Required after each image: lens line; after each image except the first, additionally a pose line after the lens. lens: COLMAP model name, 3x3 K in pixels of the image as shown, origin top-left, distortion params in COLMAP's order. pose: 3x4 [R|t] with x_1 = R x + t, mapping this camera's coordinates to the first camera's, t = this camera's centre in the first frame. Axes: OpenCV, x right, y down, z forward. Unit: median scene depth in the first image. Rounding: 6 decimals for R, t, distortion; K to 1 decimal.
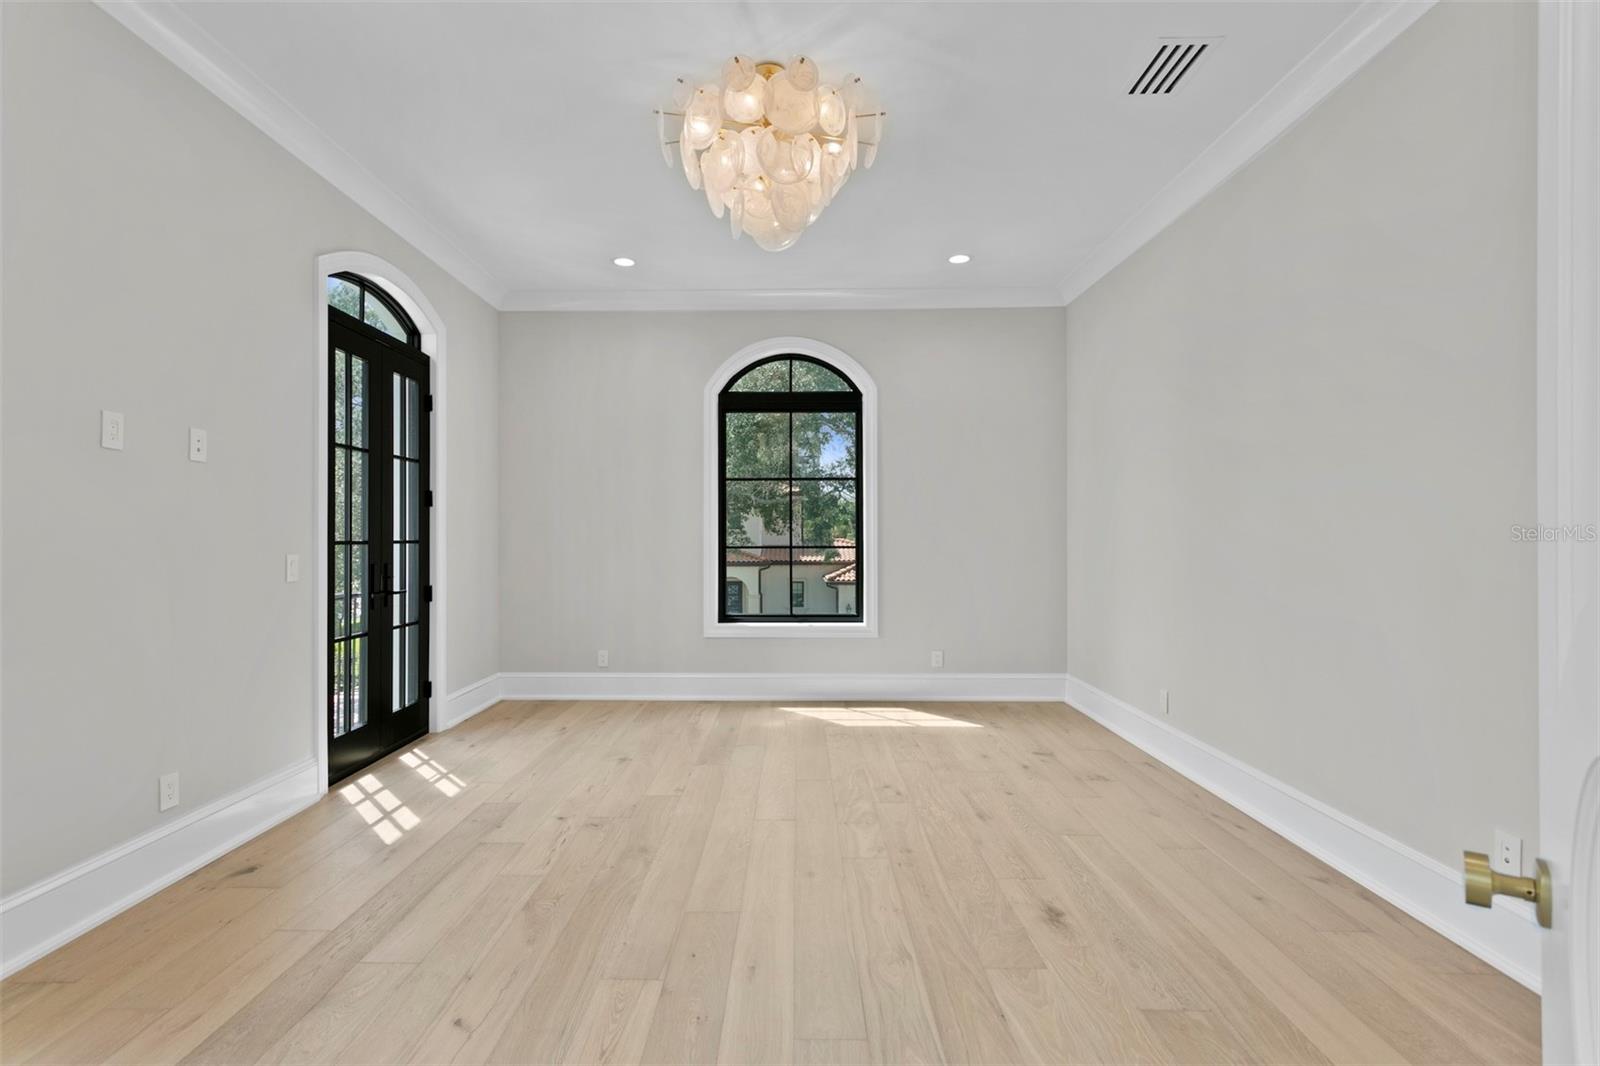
lens RADIAL K [[767.9, 0, 791.6], [0, 767.9, 535.8], [0, 0, 1]] dist [-0.008965, 0.000067]
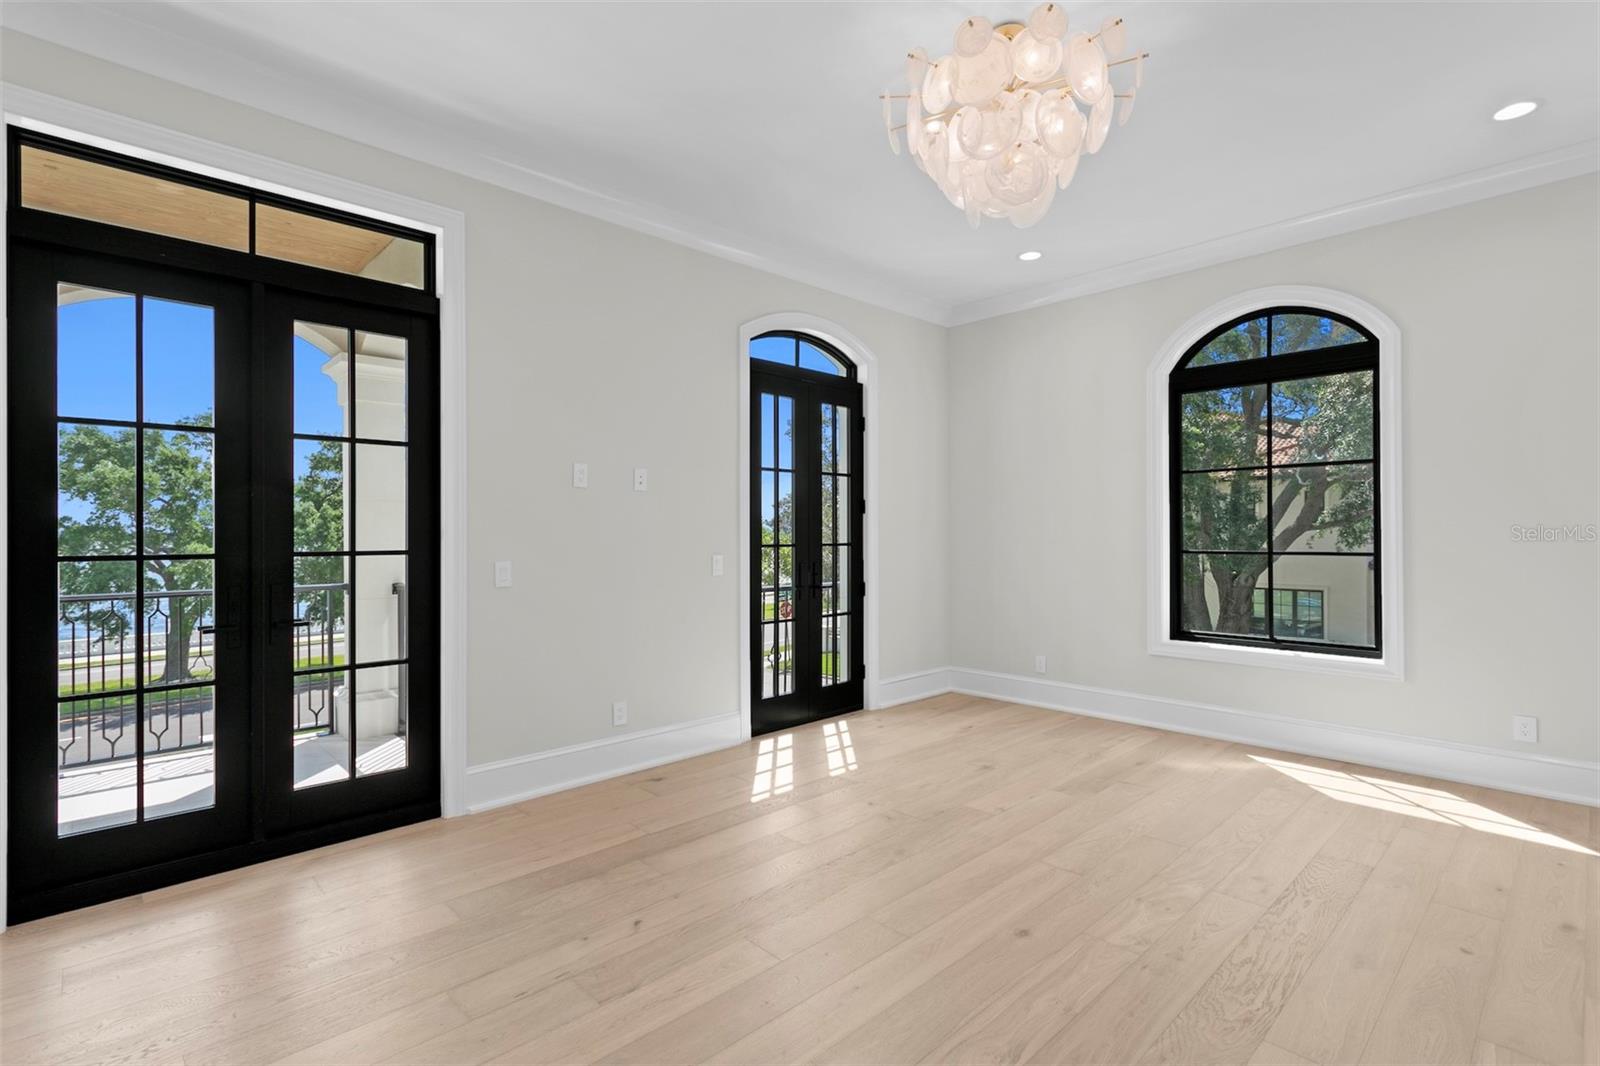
lens RADIAL K [[762.1, 0, 776.0], [0, 762.1, 529.8], [0, 0, 1]] dist [0.003331, 0.000361]
pose [[0.684589, -0.005425, -0.728909, 0.317561], [0.004114, 0.999985, -0.003579, -0.012050], [0.728918, -0.000549, 0.684601, 0.133070]]
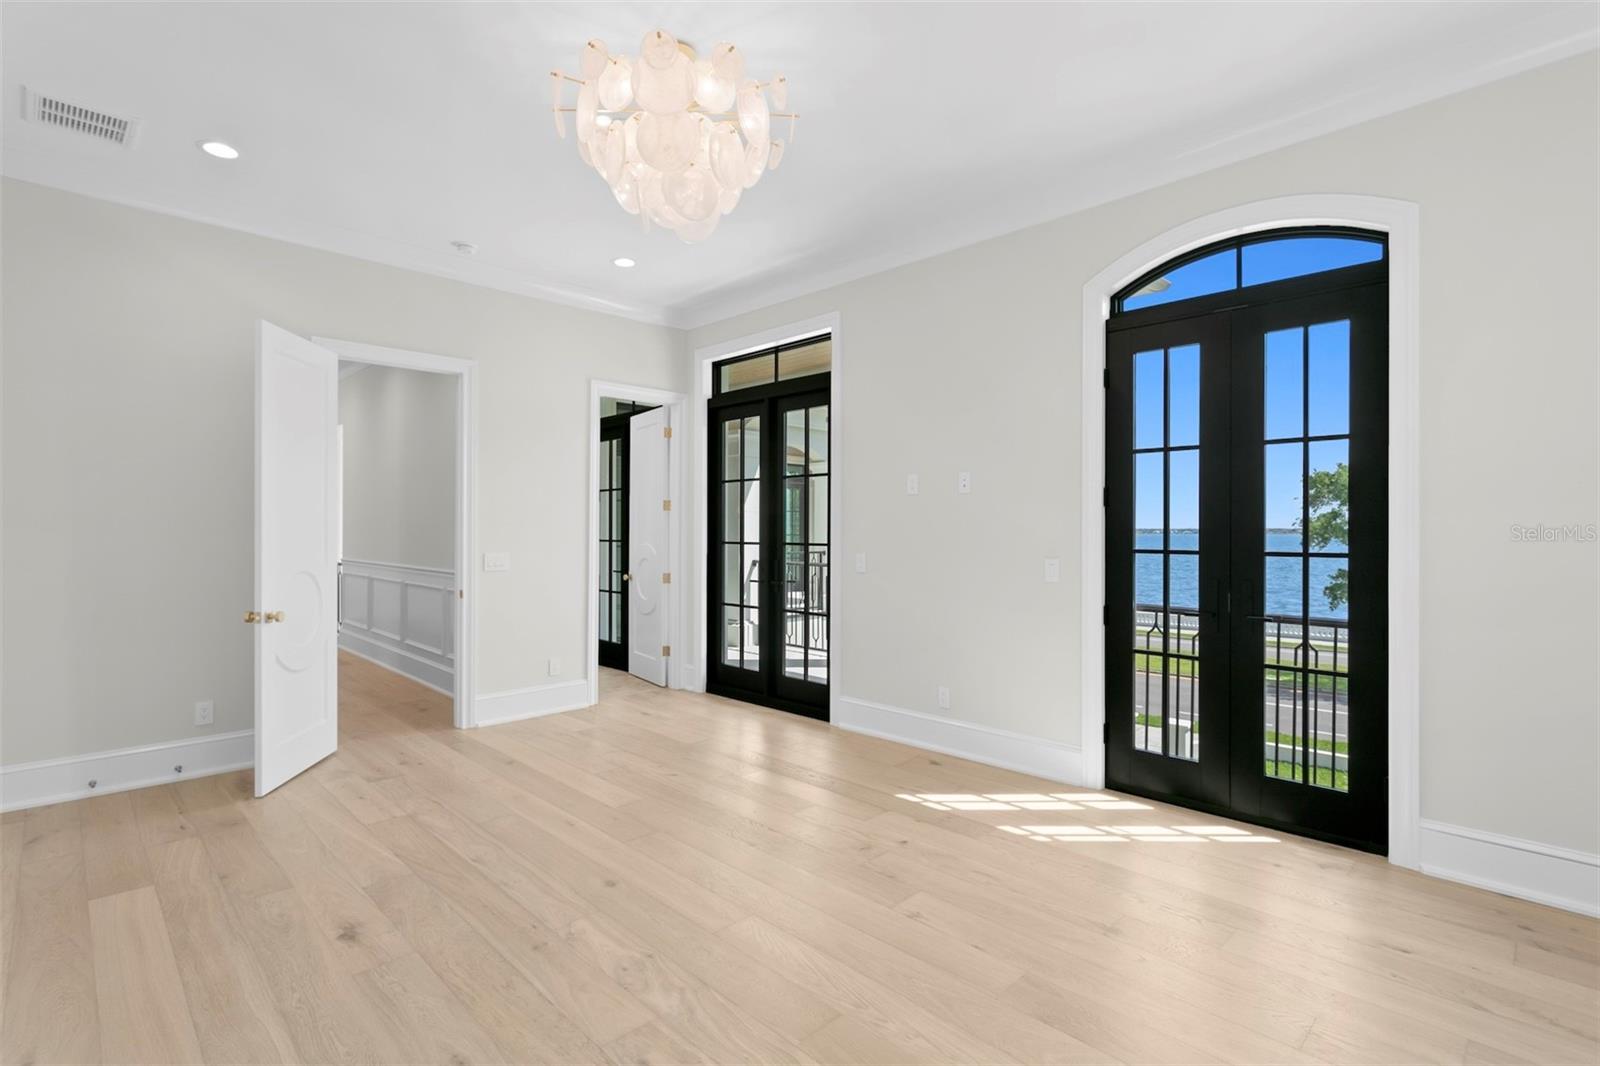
lens RADIAL K [[740.5, 0, 771.1], [0, 740.5, 536.3], [0, 0, 1]] dist [-0.025927, -0.000111]
pose [[-0.718344, -0.000154, -0.695688, 0.365587], [-0.003415, 0.999989, 0.003306, -0.010360], [0.695679, 0.004751, -0.718337, 1.239159]]
